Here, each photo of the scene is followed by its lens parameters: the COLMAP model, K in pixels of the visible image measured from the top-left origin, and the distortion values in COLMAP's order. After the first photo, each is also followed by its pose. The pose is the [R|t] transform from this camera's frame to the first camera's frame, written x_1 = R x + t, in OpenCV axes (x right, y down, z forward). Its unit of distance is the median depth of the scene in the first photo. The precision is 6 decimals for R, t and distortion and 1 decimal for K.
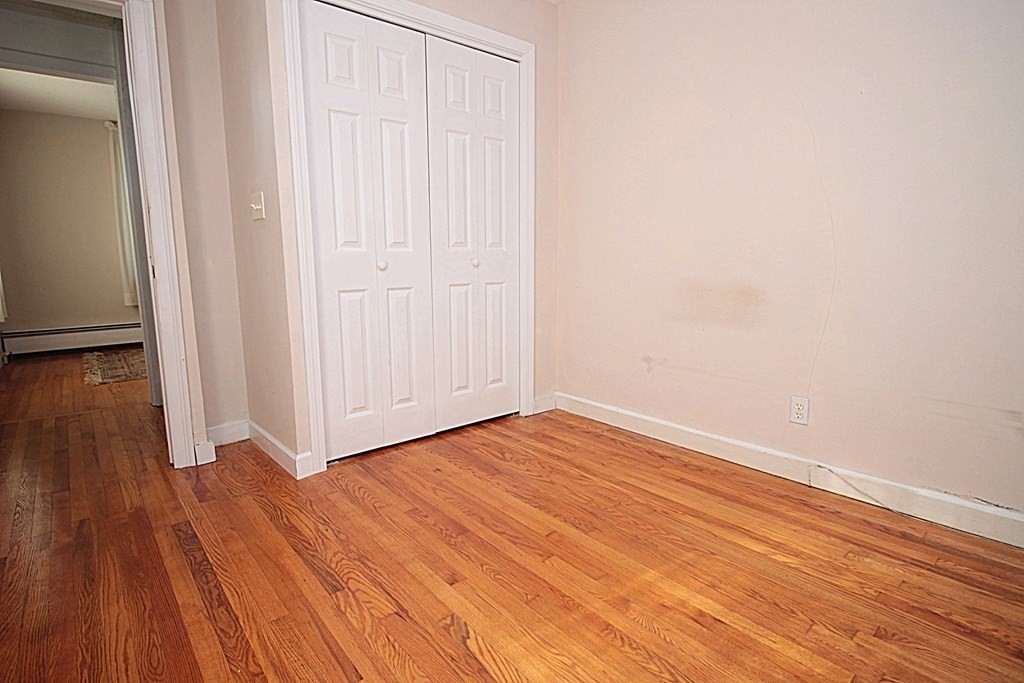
lens RADIAL K [[513.6, 0, 509.3], [0, 513.6, 329.8], [0, 0, 1]] dist [0.002300, -0.017119]
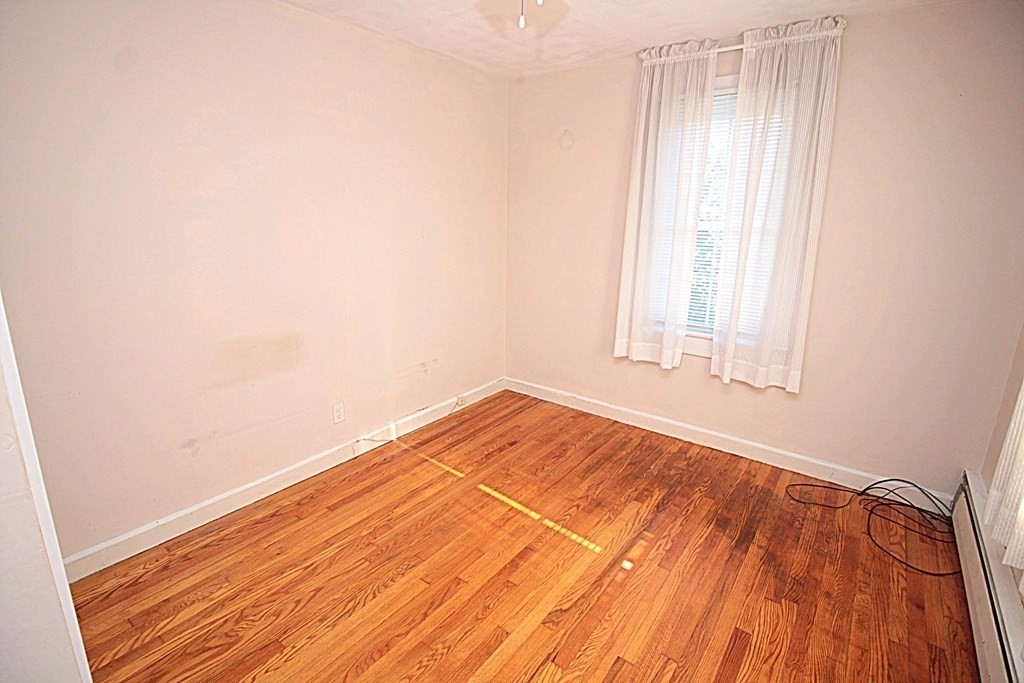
lens RADIAL K [[490.2, 0, 511.6], [0, 490.2, 330.7], [0, 0, 1]] dist [-0.000374, -0.013737]
pose [[-0.215431, -0.228230, 0.949474, -0.676013], [0.125542, 0.957763, 0.258708, -0.310571], [-0.968416, 0.174933, -0.177679, 0.698944]]
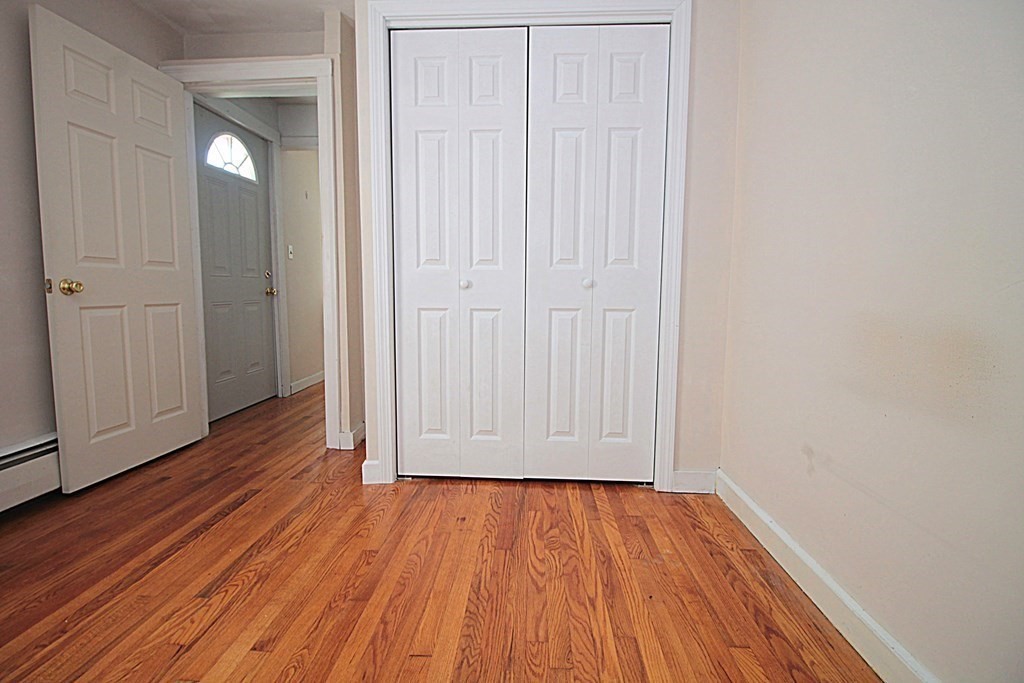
lens RADIAL K [[490.2, 0, 511.6], [0, 490.2, 330.7], [0, 0, 1]] dist [-0.000374, -0.013737]
pose [[0.727684, 0.068768, -0.682456, 0.460106], [-0.108077, 0.994028, -0.015076, -0.037975], [0.677344, 0.084729, 0.730771, 0.429314]]
